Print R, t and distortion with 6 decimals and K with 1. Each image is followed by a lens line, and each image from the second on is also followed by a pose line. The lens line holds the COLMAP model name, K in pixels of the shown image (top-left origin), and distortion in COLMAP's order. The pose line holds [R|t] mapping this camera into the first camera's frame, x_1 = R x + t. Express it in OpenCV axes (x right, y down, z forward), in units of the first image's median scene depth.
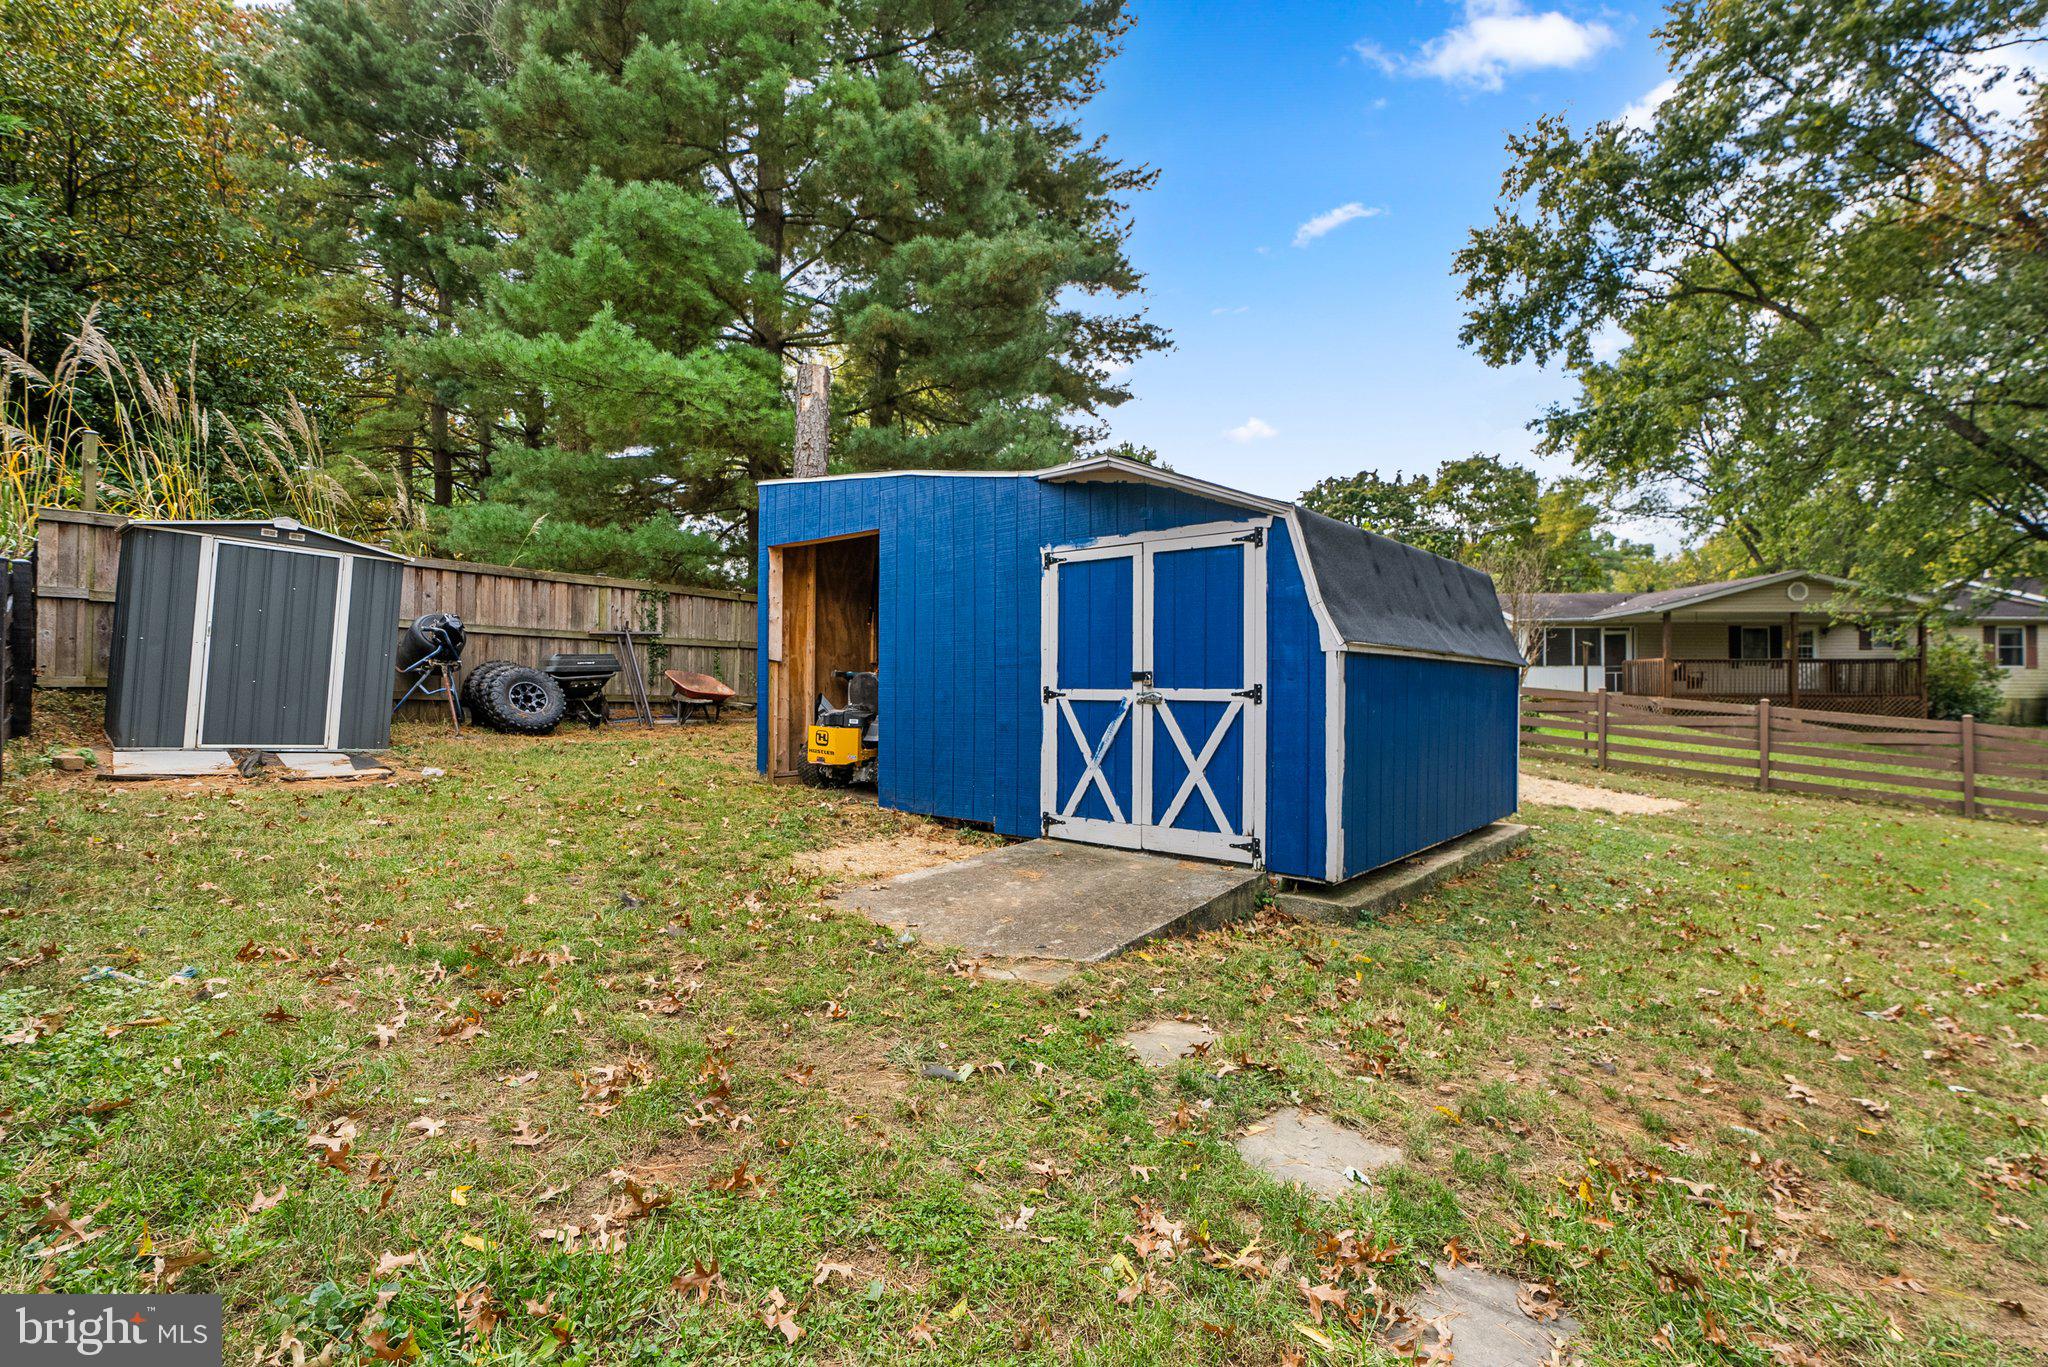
lens RADIAL K [[937.2, 0, 1020.3], [0, 937.2, 672.7], [0, 0, 1]] dist [-0.004498, 0.002802]
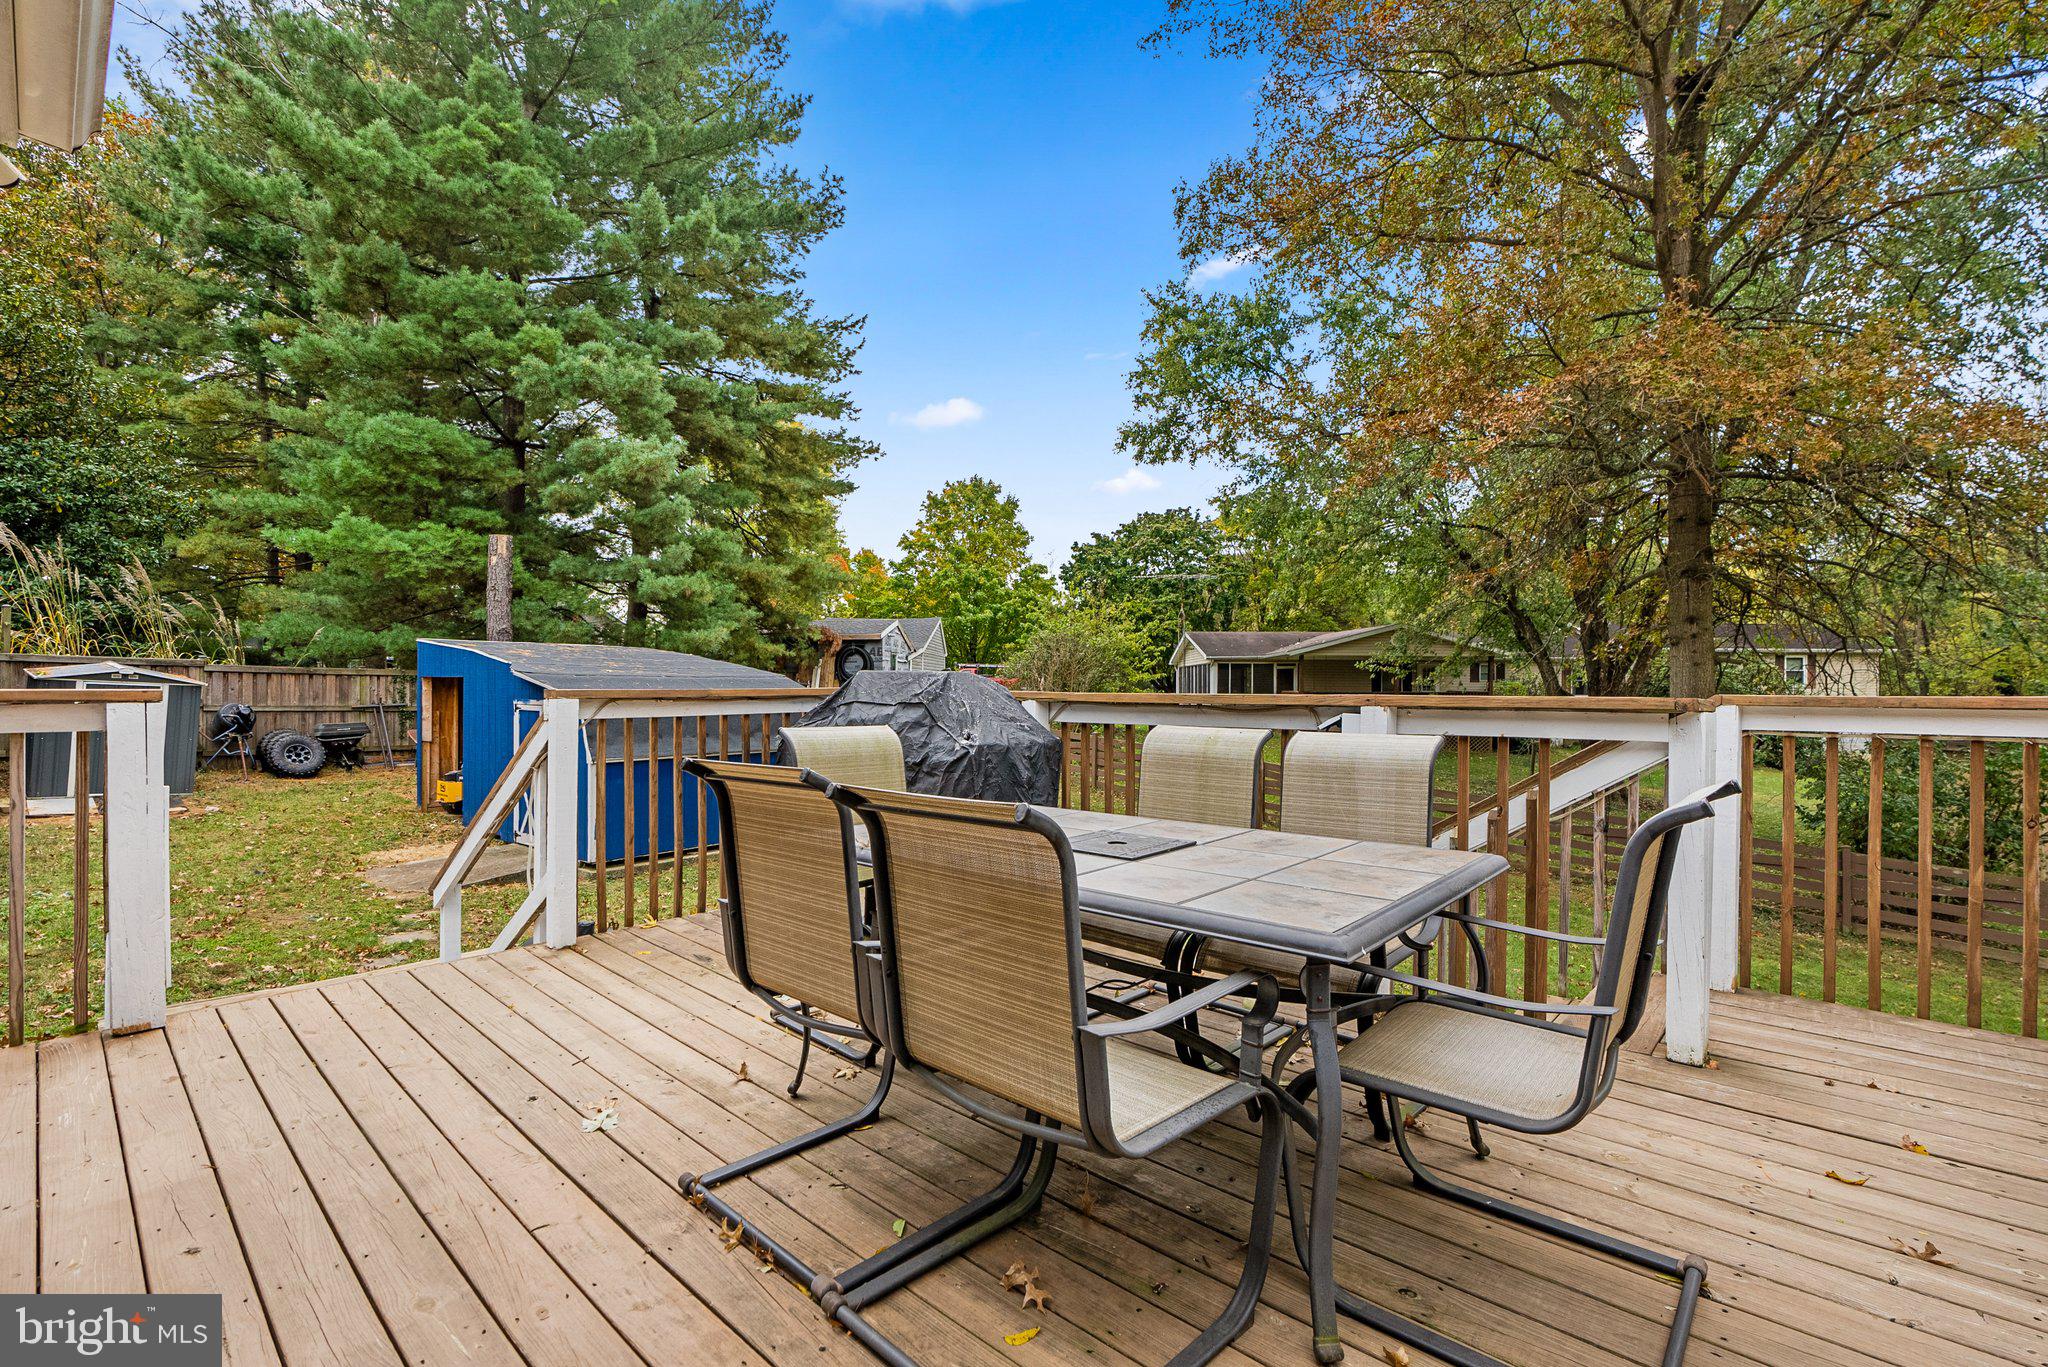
lens RADIAL K [[937.2, 0, 1035.1], [0, 937.2, 689.5], [0, 0, 1]] dist [-0.004498, 0.002802]
pose [[0.997681, 0.002180, 0.068029, 0.569929], [-0.004164, 0.999570, 0.029025, -0.124500], [-0.067936, -0.029241, 0.997261, -0.622206]]
